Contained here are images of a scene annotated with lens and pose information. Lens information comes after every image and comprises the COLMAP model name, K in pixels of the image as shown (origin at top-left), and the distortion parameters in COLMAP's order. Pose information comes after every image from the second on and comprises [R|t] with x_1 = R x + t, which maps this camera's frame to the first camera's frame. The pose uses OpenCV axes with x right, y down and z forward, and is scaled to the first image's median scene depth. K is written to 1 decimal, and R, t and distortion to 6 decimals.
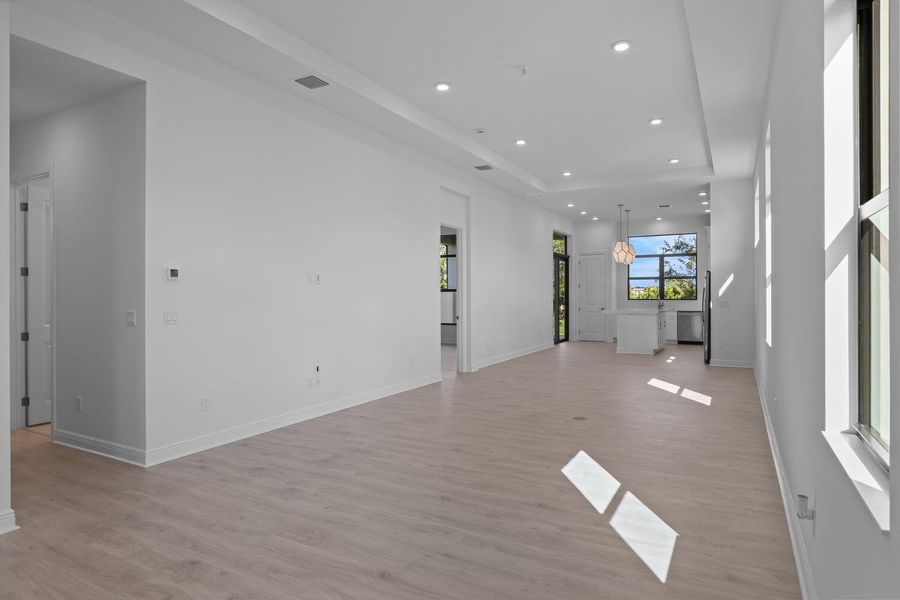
lens RADIAL K [[523.5, 0, 452.4], [0, 523.5, 292.0], [0, 0, 1]] dist [-0.002288, -0.000166]
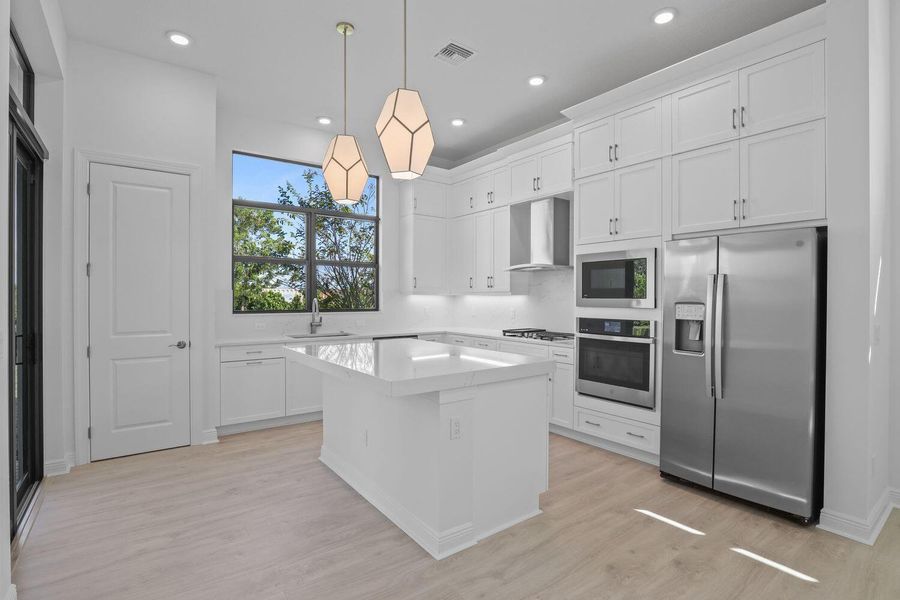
lens RADIAL K [[433.1, 0, 450.0], [0, 433.1, 300.0], [0, 0, 1]] dist [-0.027428, 0.000463]
pose [[0.410592, -0.003600, 0.911812, 0.187126], [-0.007404, 0.999946, 0.007282, 0.002284], [-0.911789, -0.009741, 0.410544, 1.195334]]
